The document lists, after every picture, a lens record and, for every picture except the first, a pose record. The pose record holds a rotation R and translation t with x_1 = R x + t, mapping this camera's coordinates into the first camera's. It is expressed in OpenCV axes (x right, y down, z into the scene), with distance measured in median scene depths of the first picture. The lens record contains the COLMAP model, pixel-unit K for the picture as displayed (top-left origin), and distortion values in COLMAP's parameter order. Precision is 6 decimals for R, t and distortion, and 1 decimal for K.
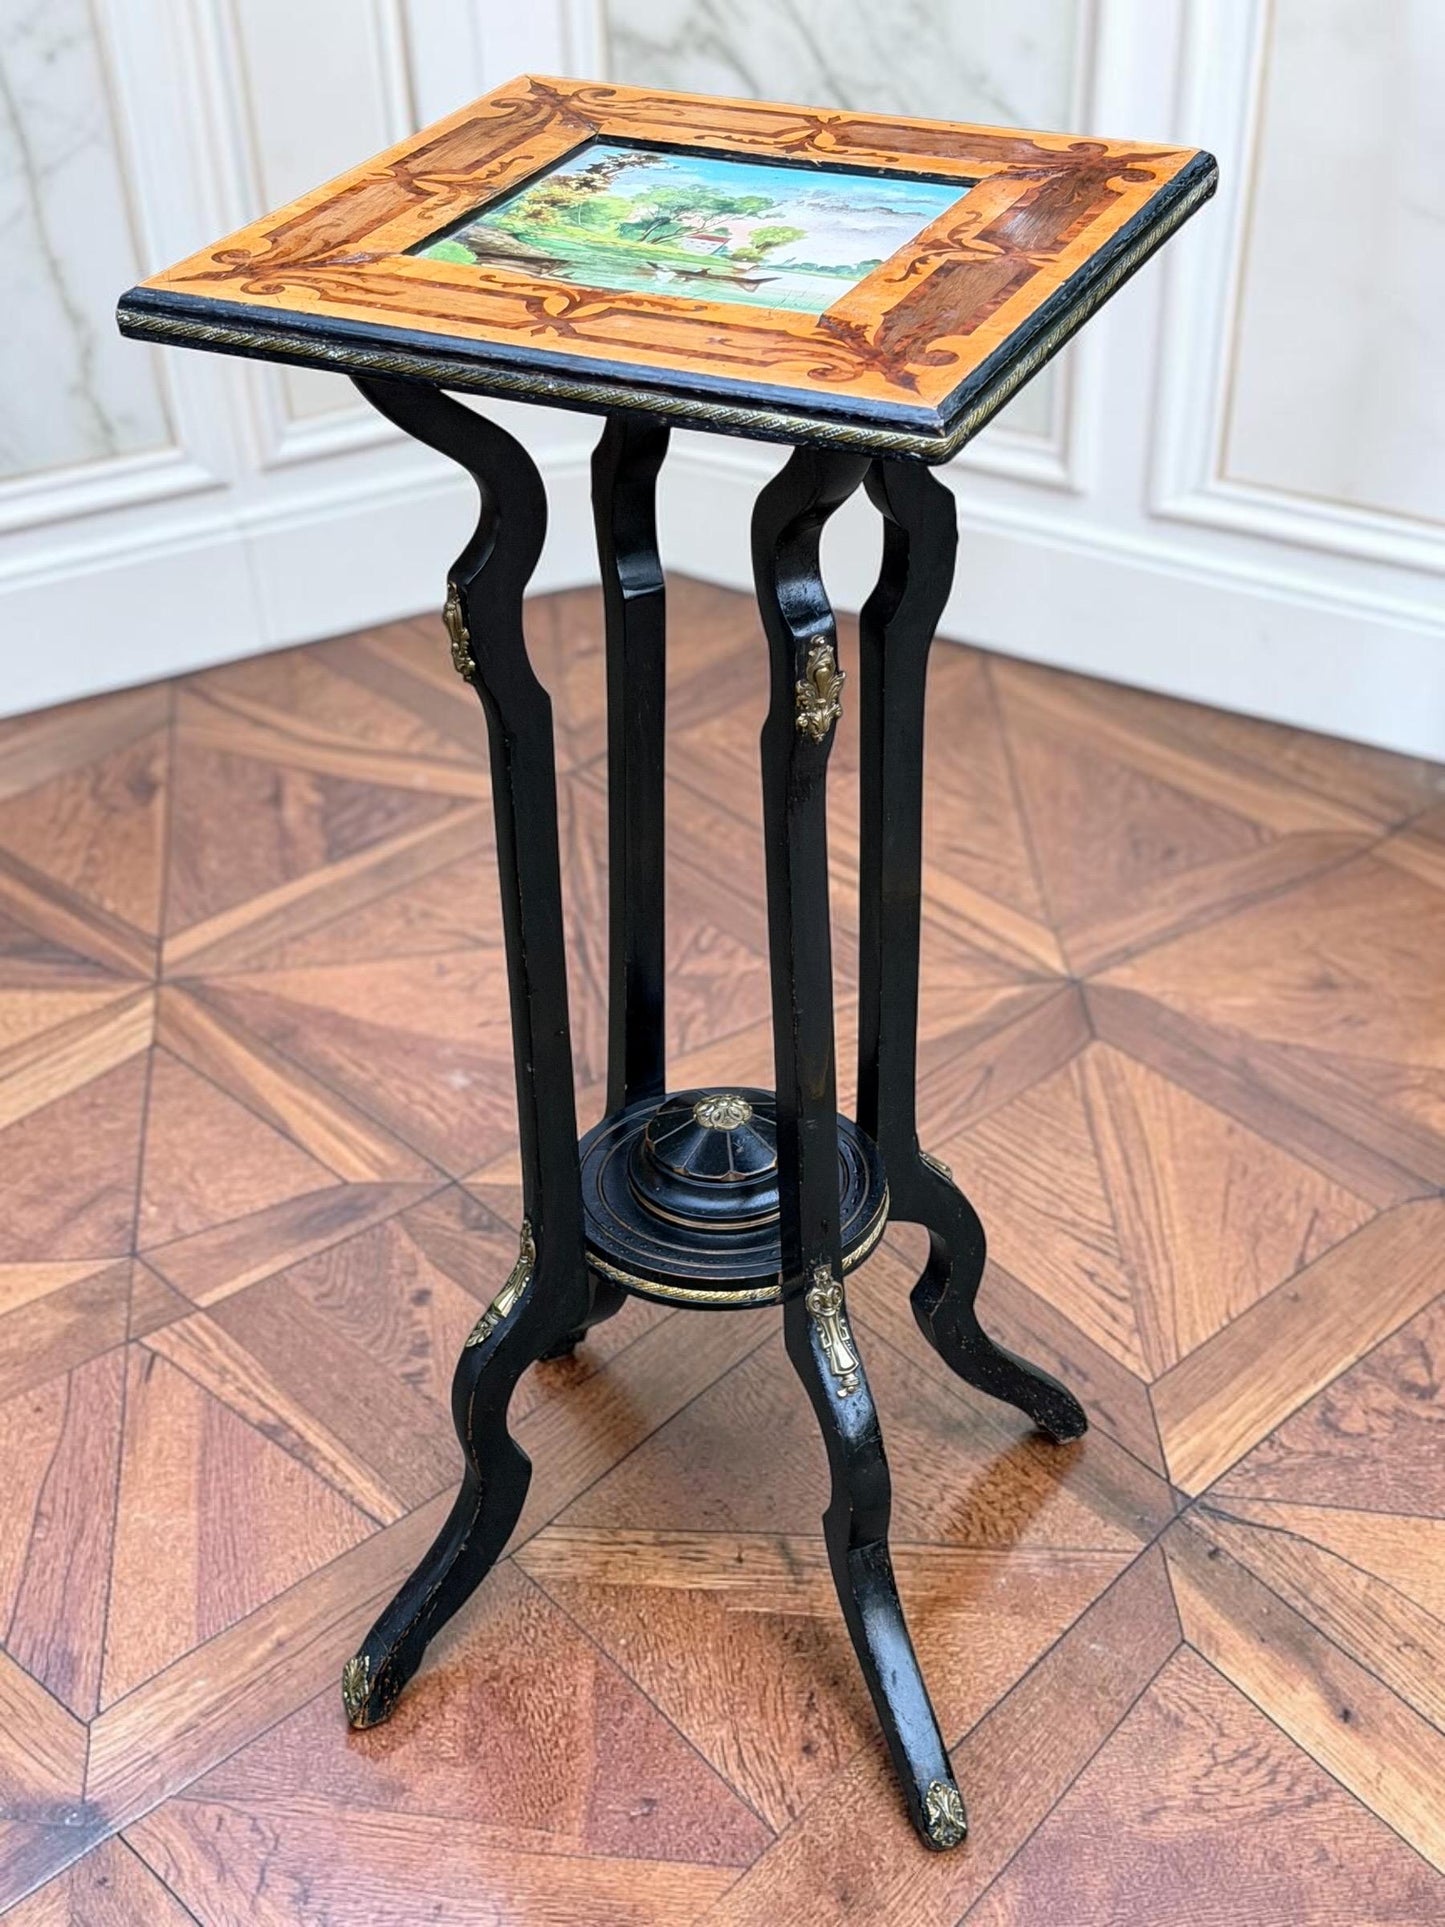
lens RADIAL K [[3024.4, 0, 728.8], [0, 3024.4, 957.7], [0, 0, 1]] dist [0.146407, 0.000000]
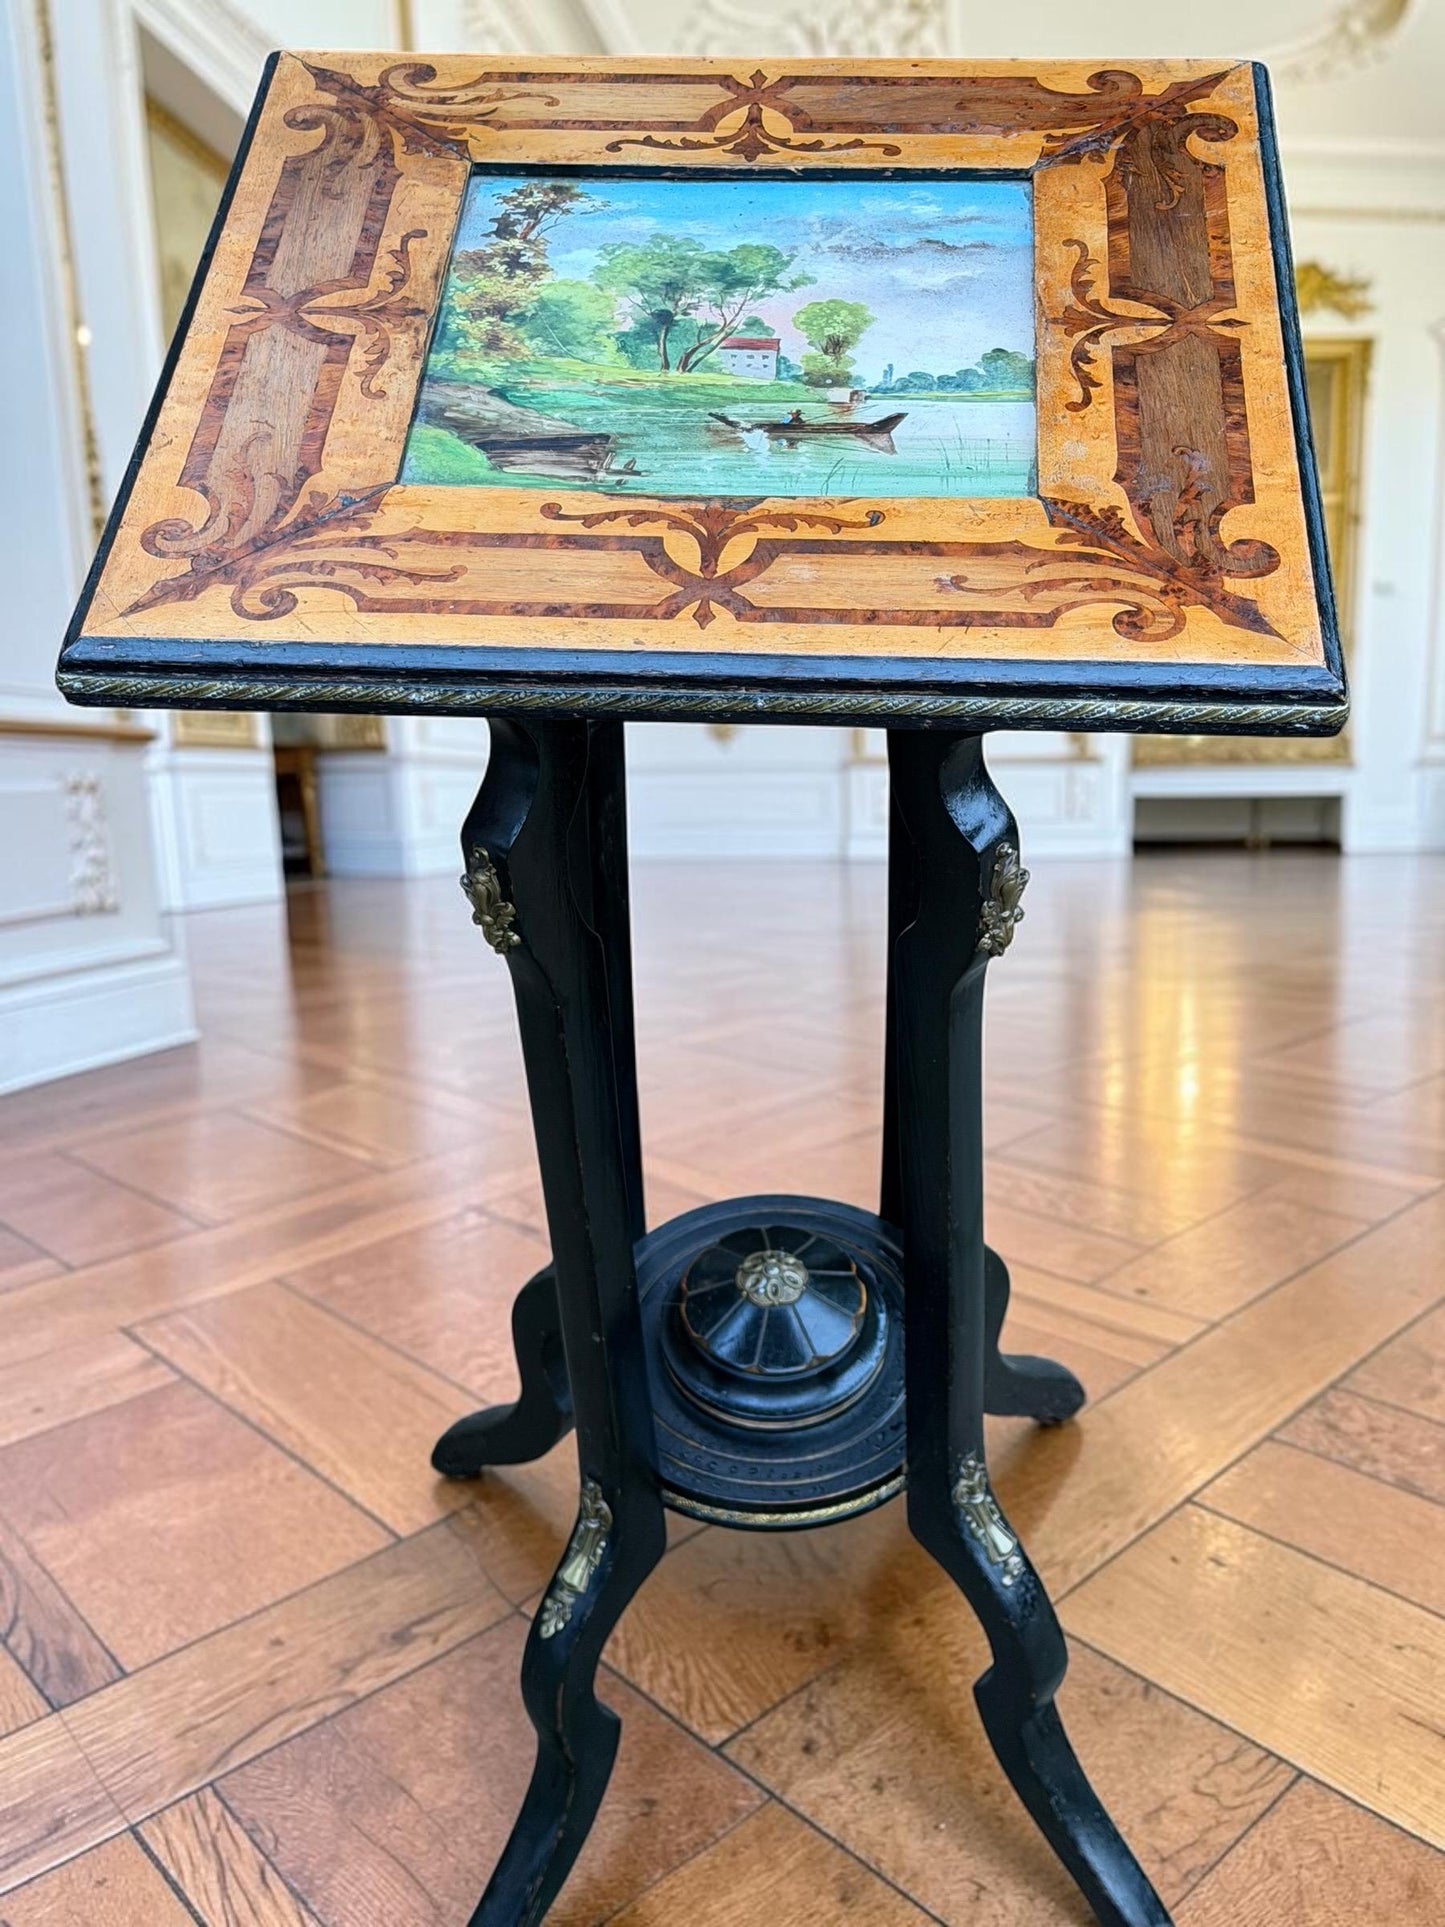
lens RADIAL K [[3024.4, 0, 739.0], [0, 3024.4, 966.3], [0, 0, 1]] dist [0.146407, 0.000000]
pose [[0.937677, -0.244881, 0.246567, -0.221136], [0.188076, 0.954244, 0.232479, -0.256211], [-0.292215, -0.171617, 0.940828, 0.271971]]
